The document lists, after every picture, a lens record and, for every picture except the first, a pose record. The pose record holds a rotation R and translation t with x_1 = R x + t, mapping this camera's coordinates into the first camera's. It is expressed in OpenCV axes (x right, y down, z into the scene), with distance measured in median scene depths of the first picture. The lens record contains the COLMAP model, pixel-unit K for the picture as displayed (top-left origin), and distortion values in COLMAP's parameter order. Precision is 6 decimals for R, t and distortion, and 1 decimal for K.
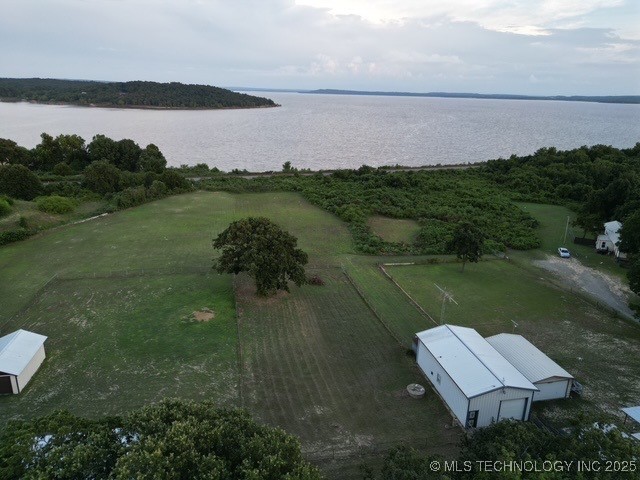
lens RADIAL K [[450.8, 0, 319.7], [0, 450.8, 236.9], [0, 0, 1]] dist [0.070022, -0.068393]
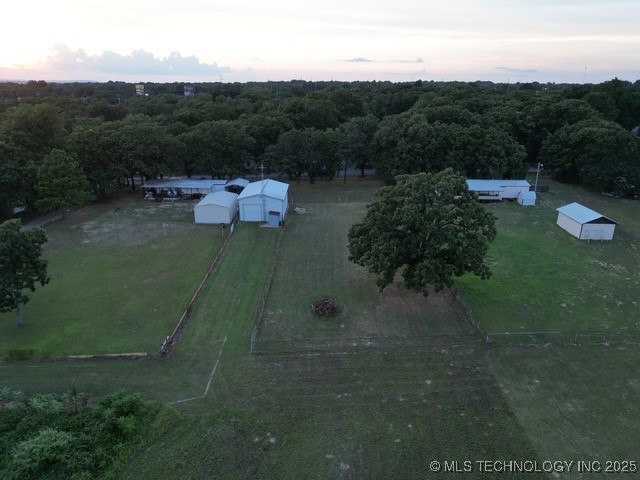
lens RADIAL K [[450.8, 0, 320.5], [0, 450.8, 240.9], [0, 0, 1]] dist [0.070022, -0.068393]
pose [[-0.976869, -0.104362, 0.186643, -0.088753], [0.027474, 0.804333, 0.593543, -0.275772], [-0.212067, 0.584942, -0.782861, 1.219608]]
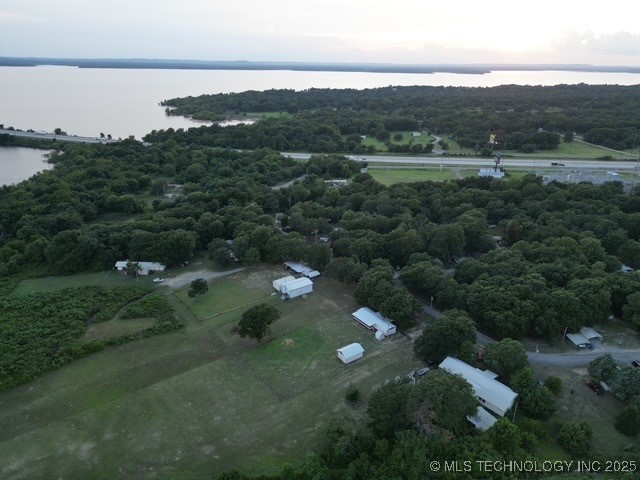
lens RADIAL K [[450.8, 0, 321.2], [0, 450.8, 236.8], [0, 0, 1]] dist [0.070022, -0.068393]
pose [[-0.403993, -0.358722, 0.841491, -1.548336], [0.254473, 0.839520, 0.480052, -1.015481], [-0.878654, 0.408075, -0.247875, 0.864053]]
